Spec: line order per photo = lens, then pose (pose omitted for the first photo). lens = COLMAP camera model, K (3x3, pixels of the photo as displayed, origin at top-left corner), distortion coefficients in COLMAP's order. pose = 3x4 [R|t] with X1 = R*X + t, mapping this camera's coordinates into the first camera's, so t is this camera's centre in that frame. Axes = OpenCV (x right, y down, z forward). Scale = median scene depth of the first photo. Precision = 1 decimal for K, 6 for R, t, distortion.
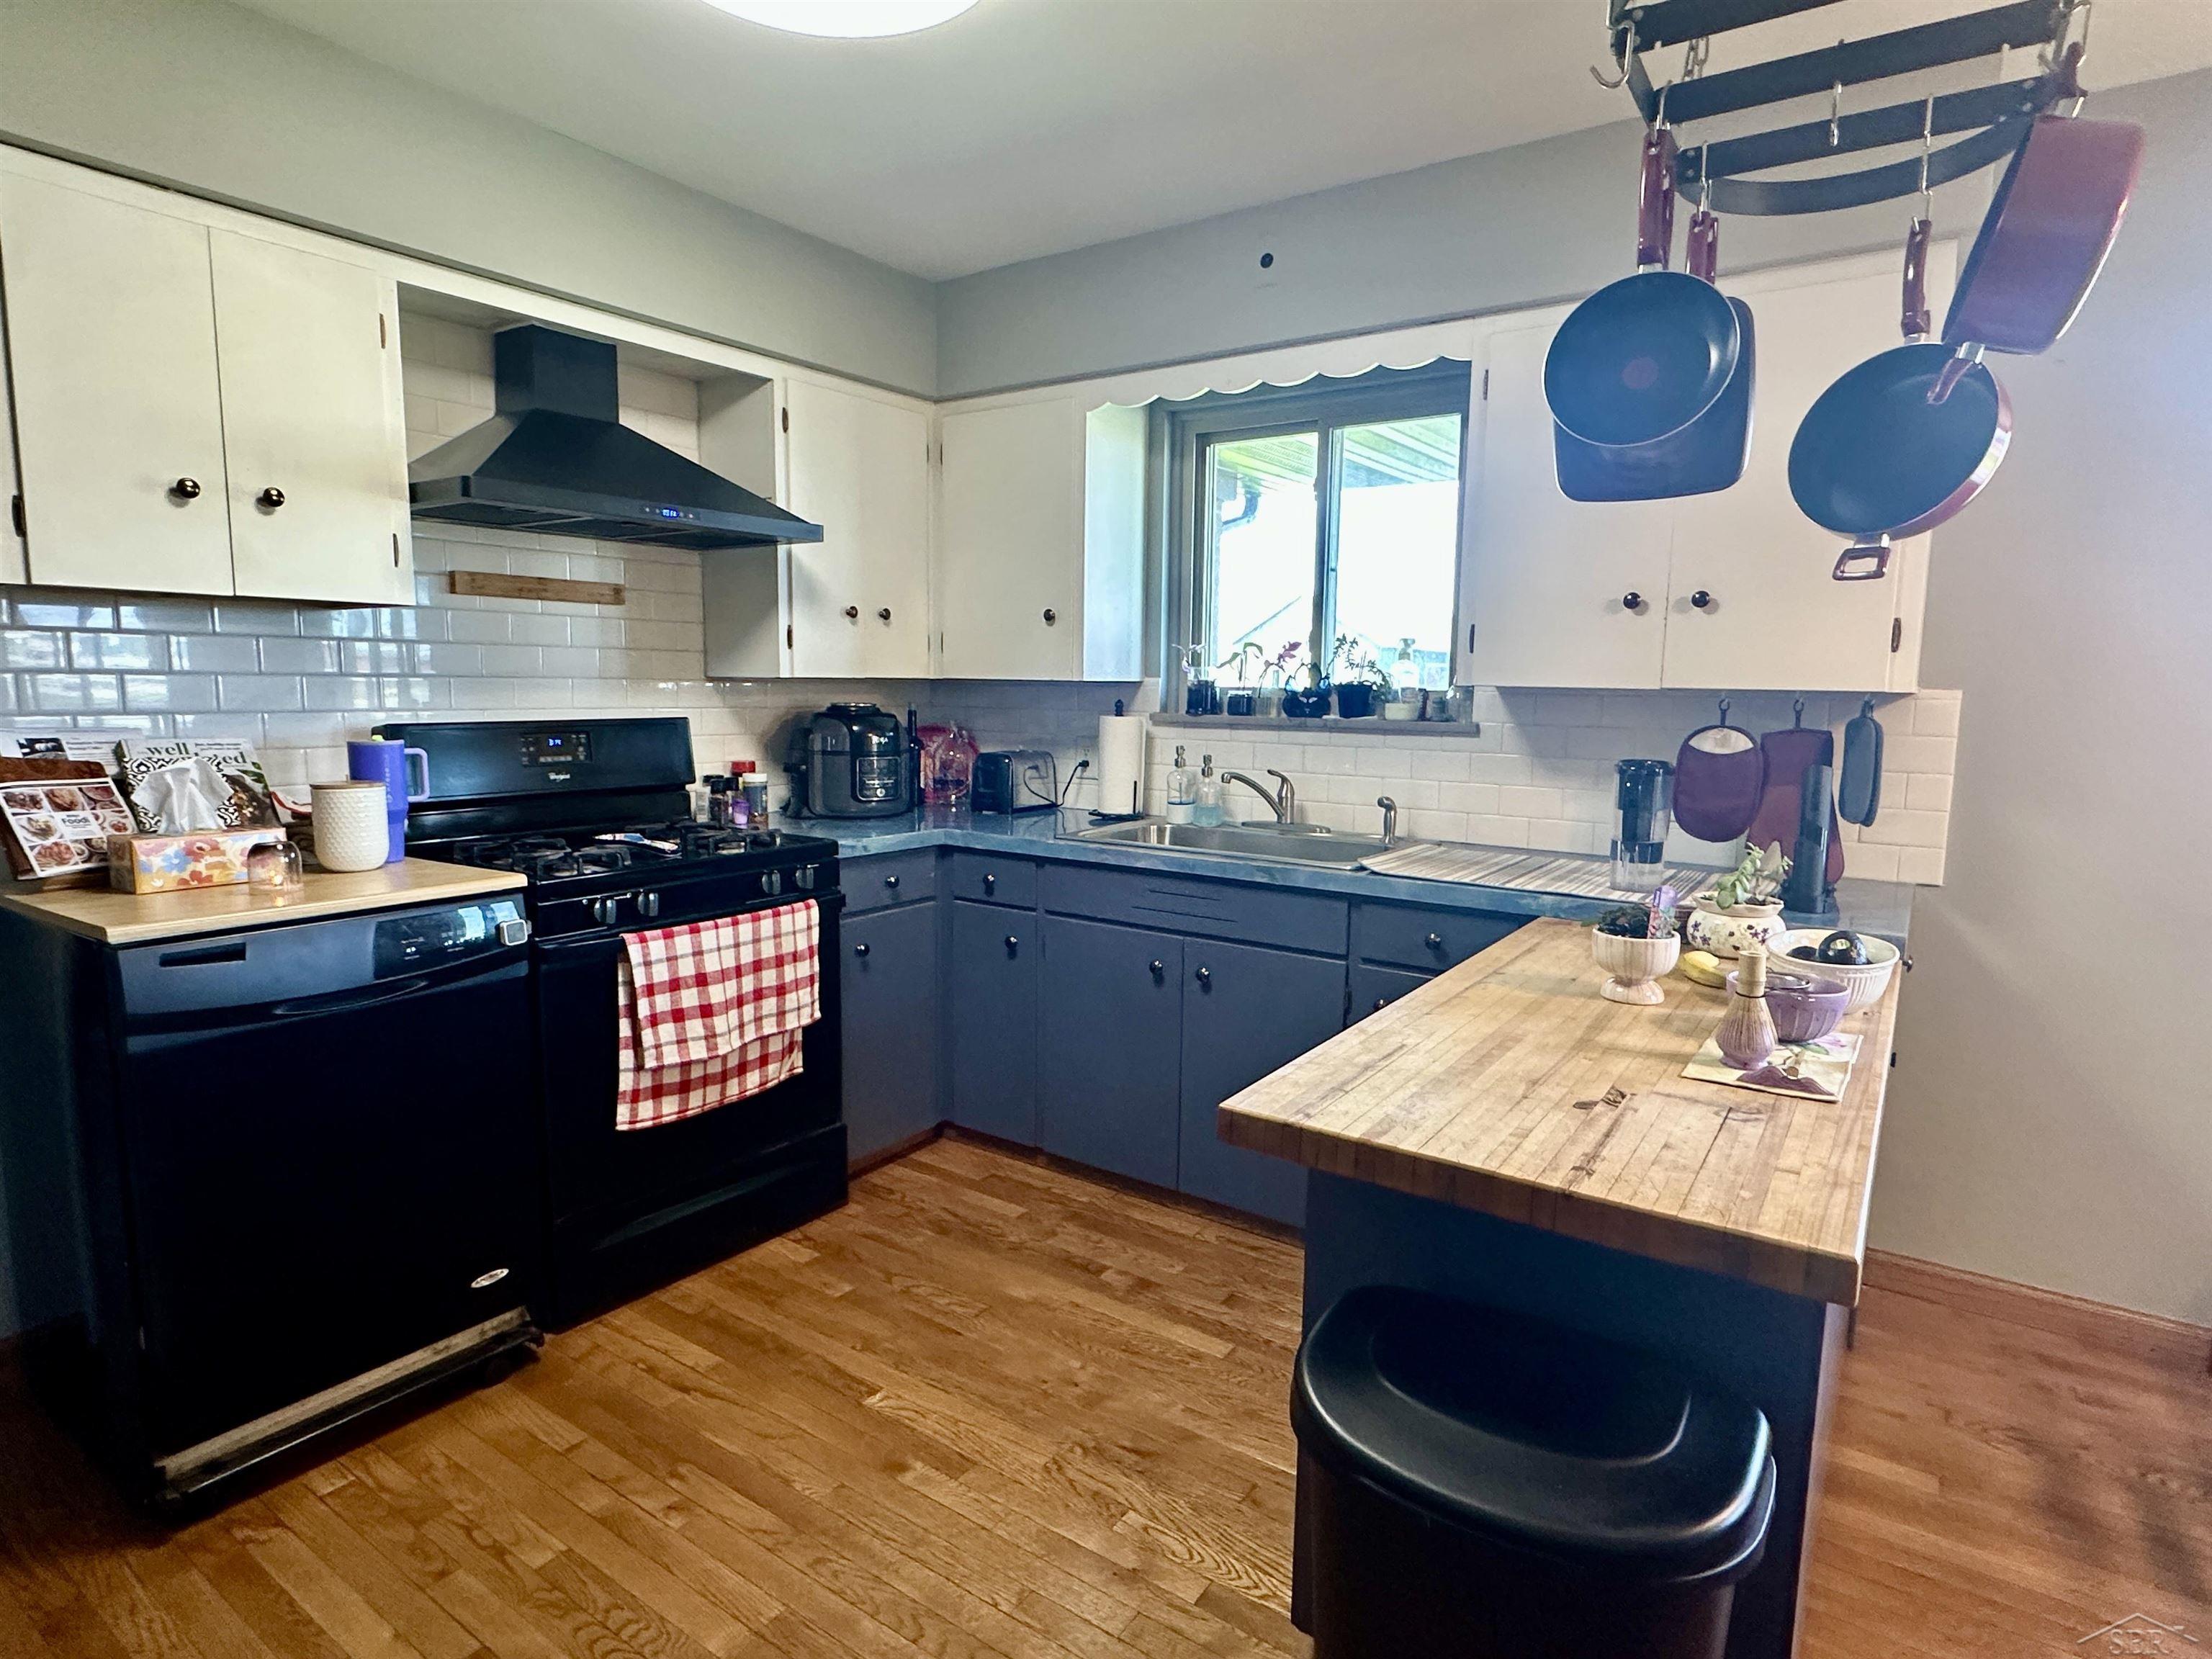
lens RADIAL K [[1236.9, 0, 1106.0], [0, 1236.9, 829.5], [0, 0, 1]] dist [-0.001400, 0.000255]
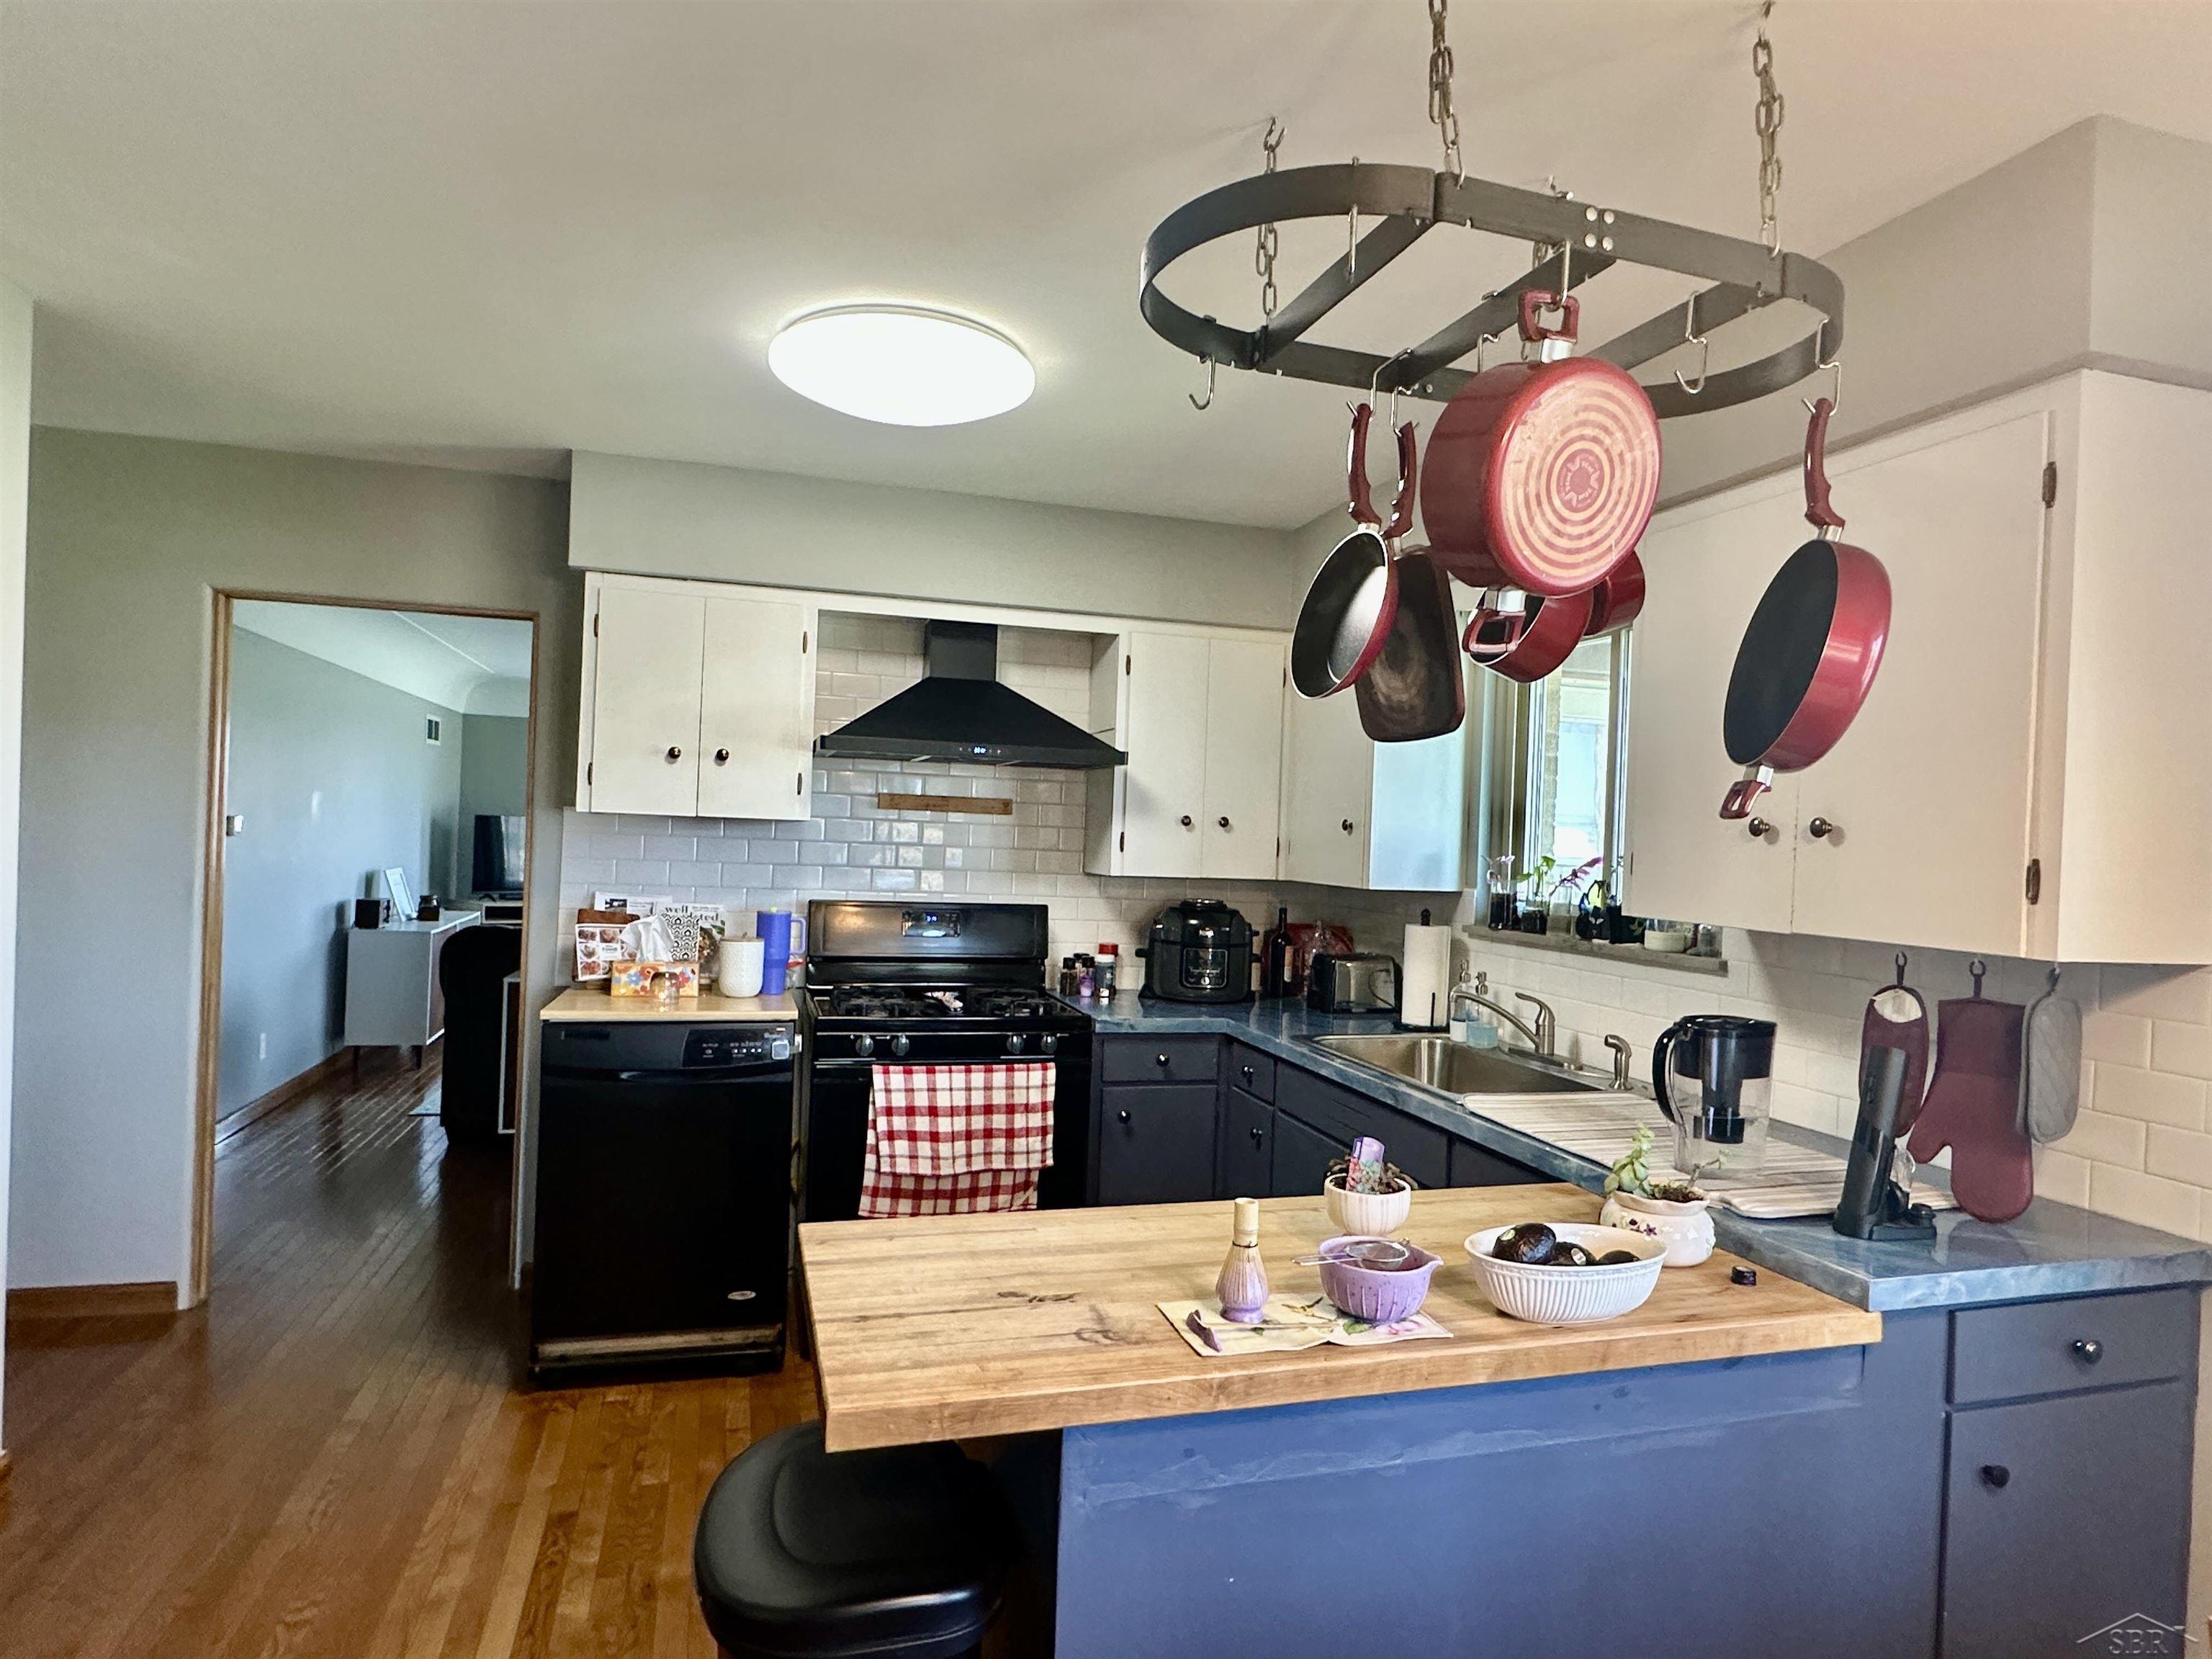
lens RADIAL K [[1299.3, 0, 1106.0], [0, 1299.3, 829.5], [0, 0, 1]] dist [-0.002099, 0.000186]
pose [[0.768606, 0.014879, -0.639549, 0.651778], [-0.105237, 0.989050, -0.103462, -0.045349], [0.631007, 0.146826, 0.761756, 0.047613]]
